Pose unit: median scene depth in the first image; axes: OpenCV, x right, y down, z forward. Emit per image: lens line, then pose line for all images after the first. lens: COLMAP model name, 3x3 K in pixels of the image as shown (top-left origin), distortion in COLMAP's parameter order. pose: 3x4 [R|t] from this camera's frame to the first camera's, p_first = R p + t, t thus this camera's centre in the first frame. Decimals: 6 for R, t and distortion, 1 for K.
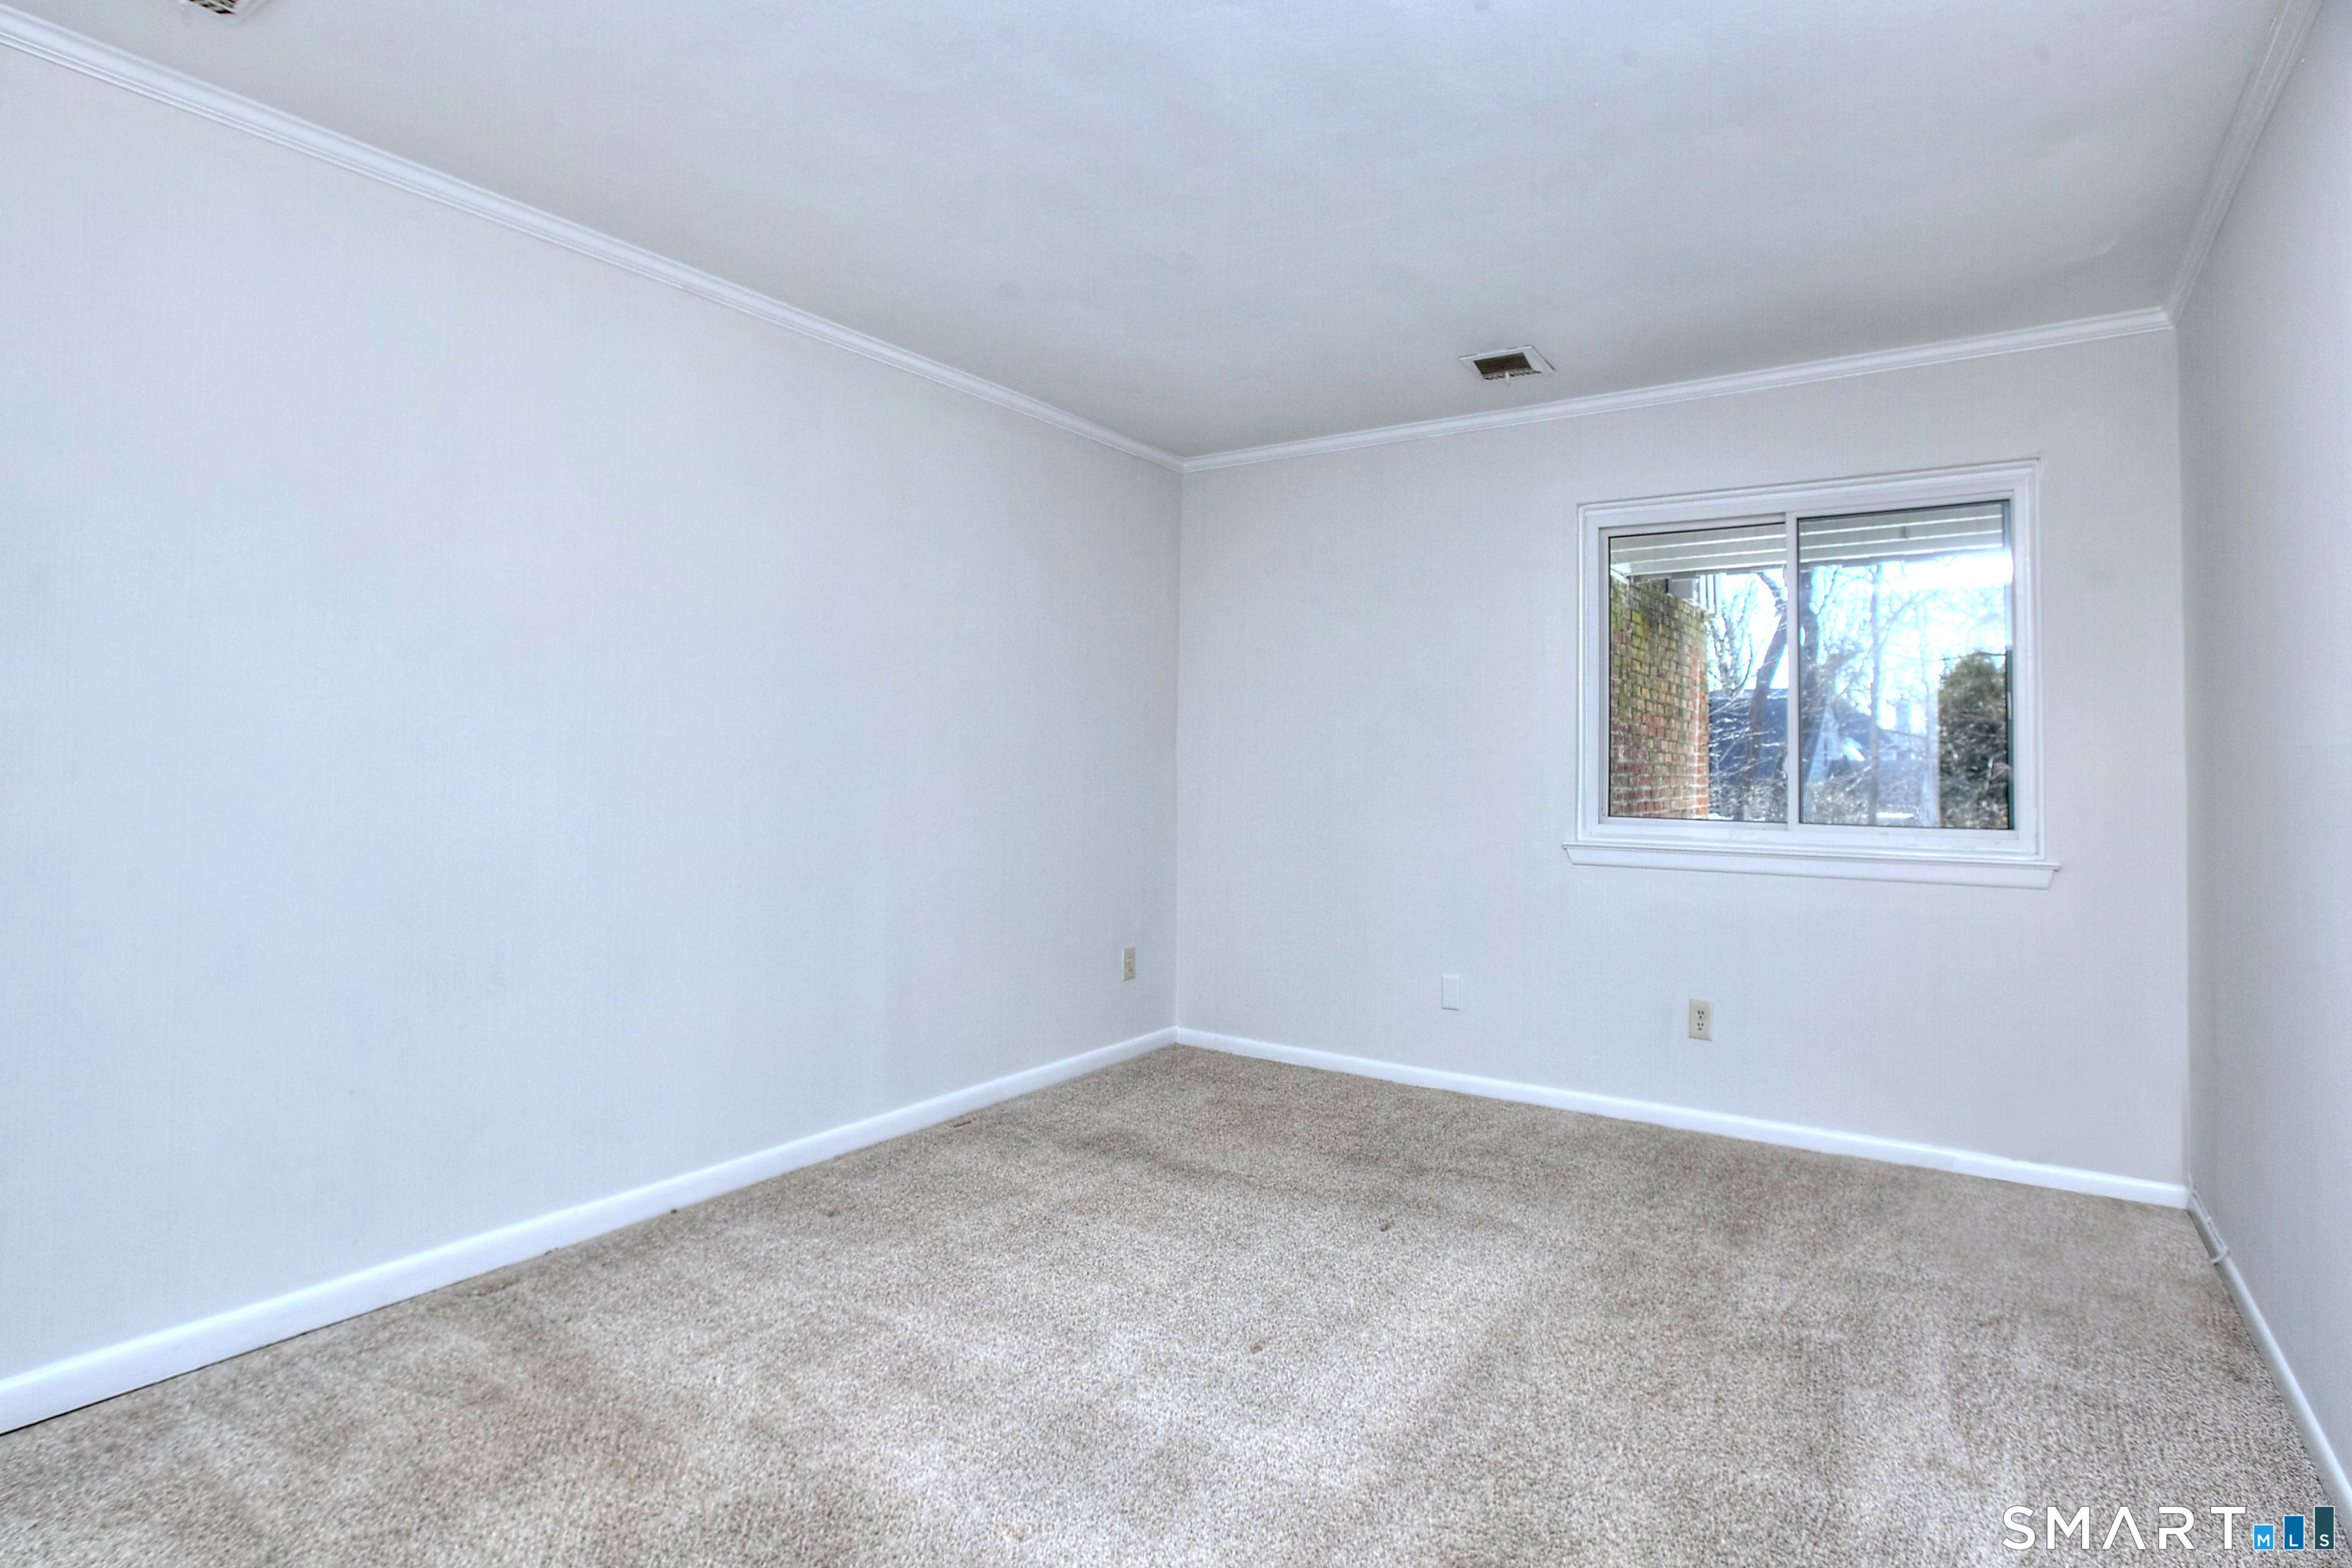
lens RADIAL K [[1072.0, 0, 1177.2], [0, 1072.0, 736.2], [0, 0, 1]] dist [-0.001235, -0.000082]
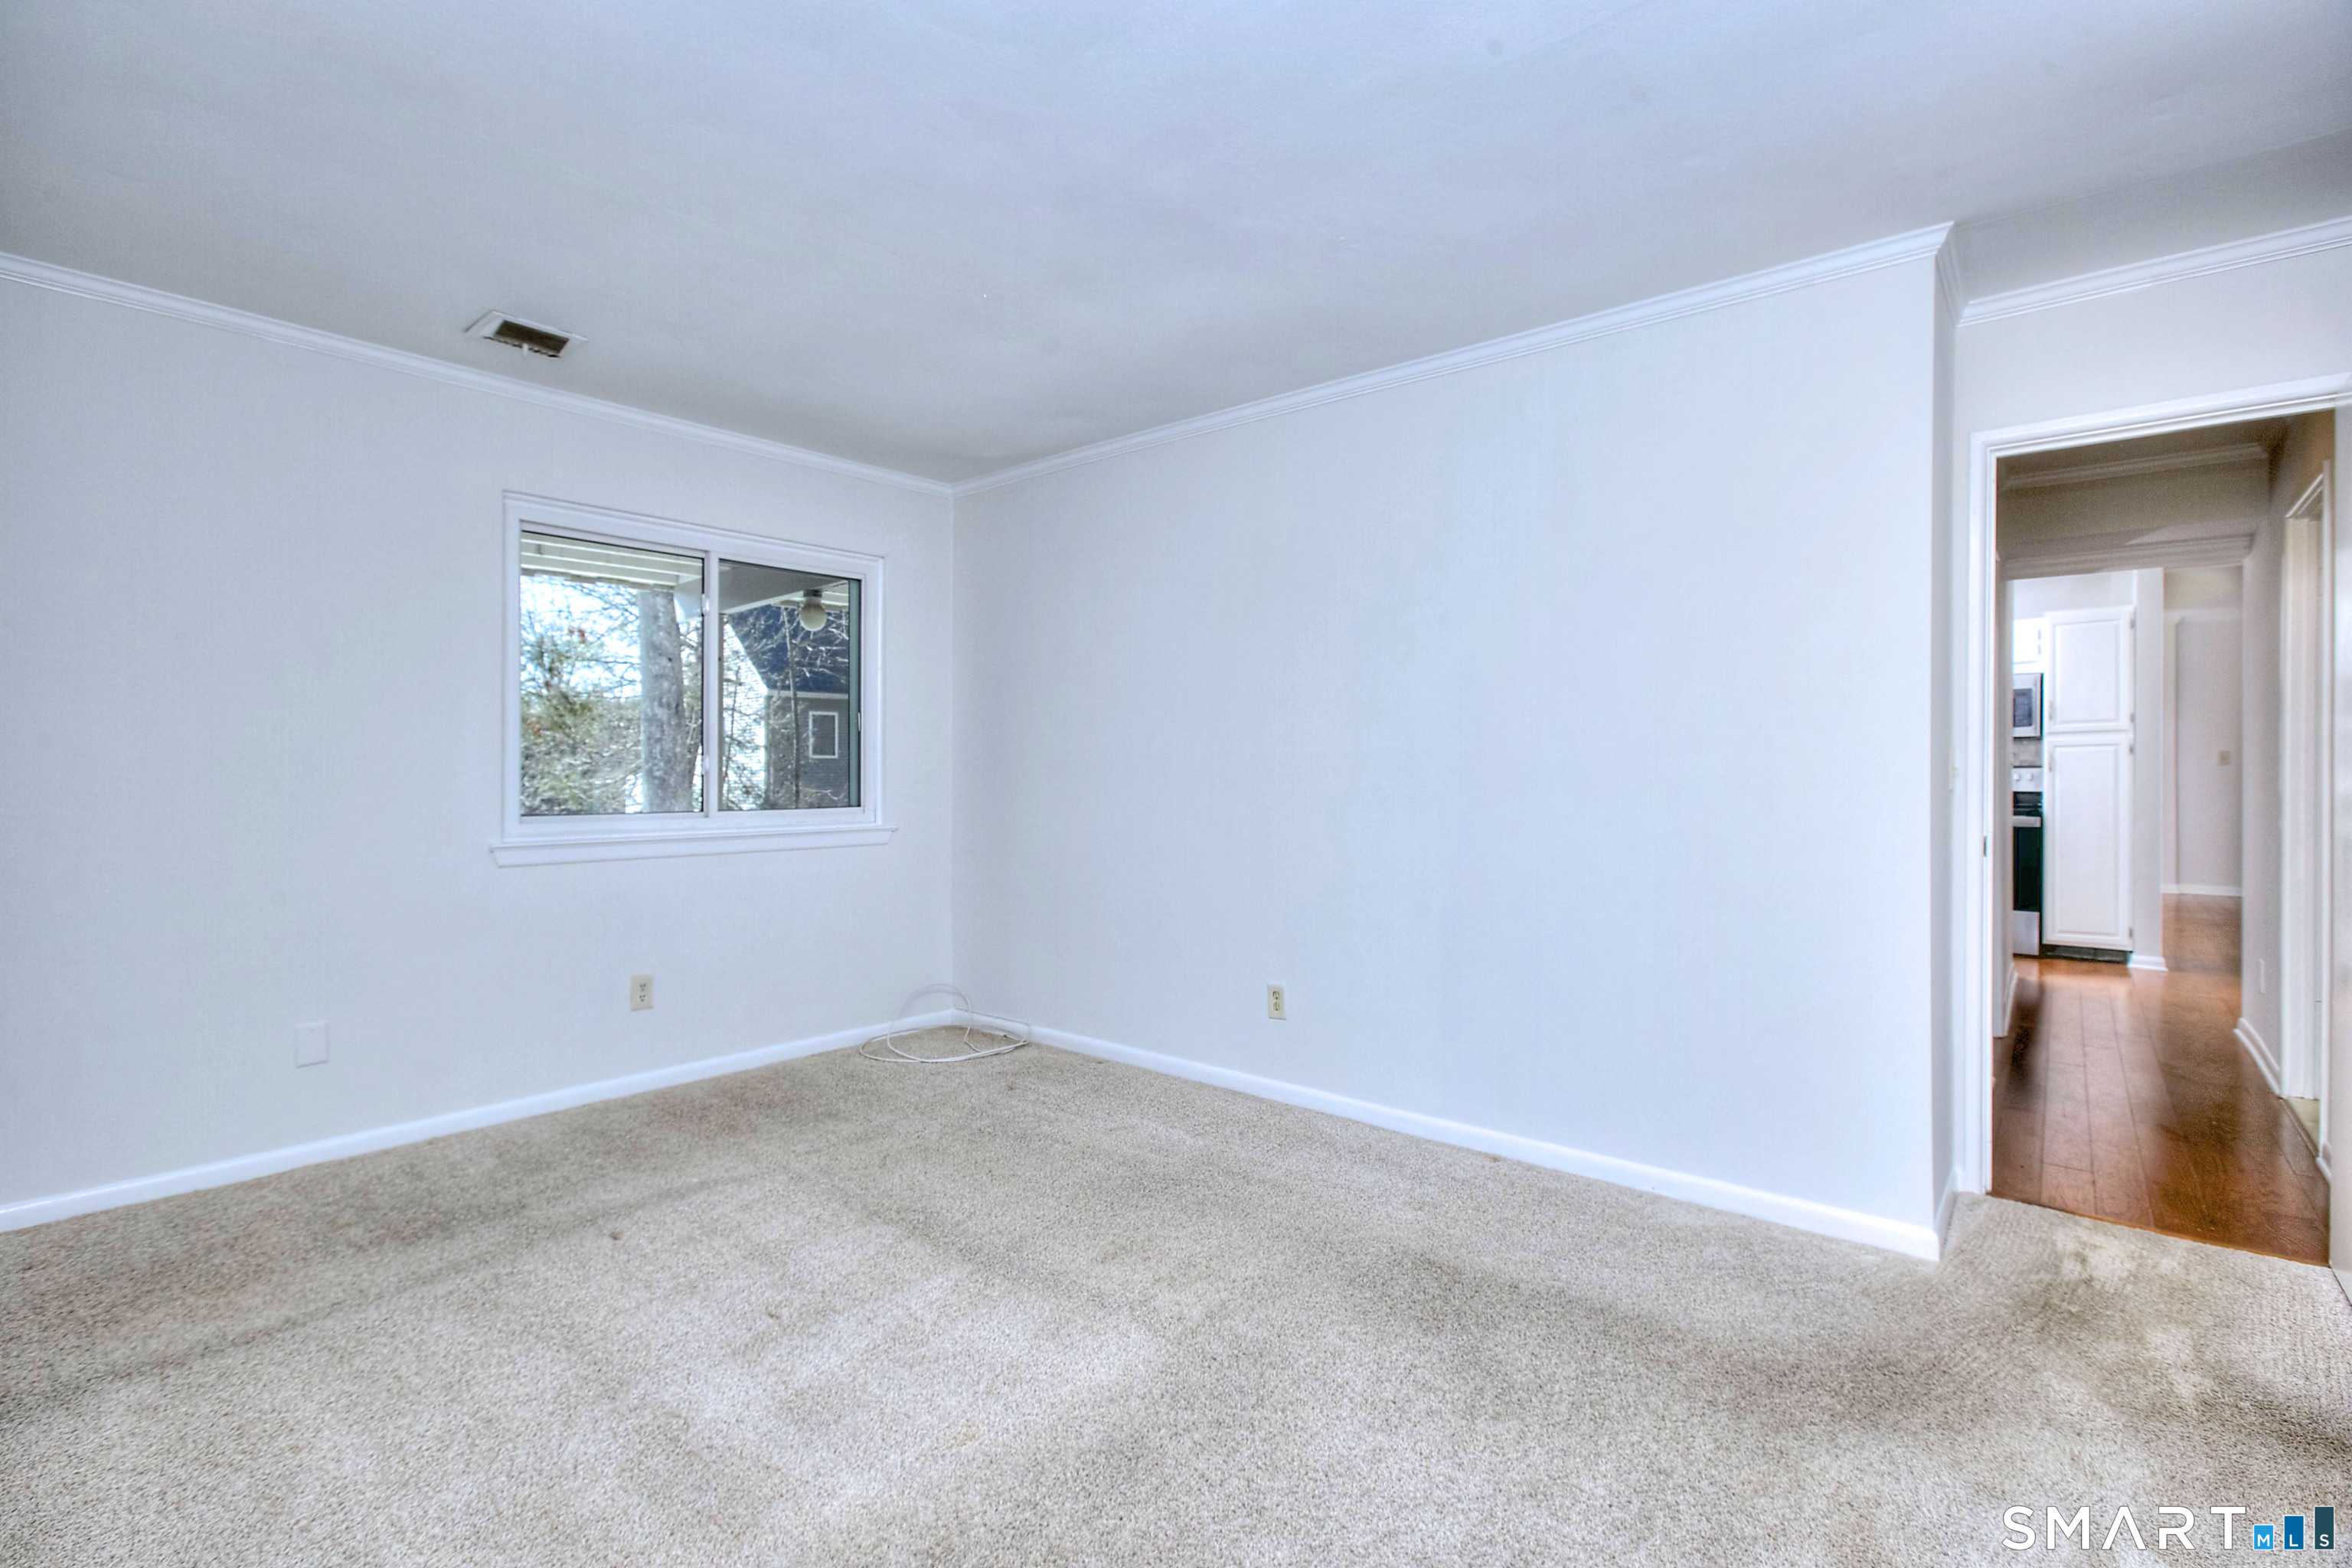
lens RADIAL K [[1108.3, 0, 1172.4], [0, 1108.3, 769.2], [0, 0, 1]] dist [0.001210, 0.001393]
pose [[0.181145, -0.005759, 0.983439, -0.568831], [-0.023499, 0.999672, 0.010182, 0.009138], [-0.983176, -0.024955, 0.180951, 0.268868]]
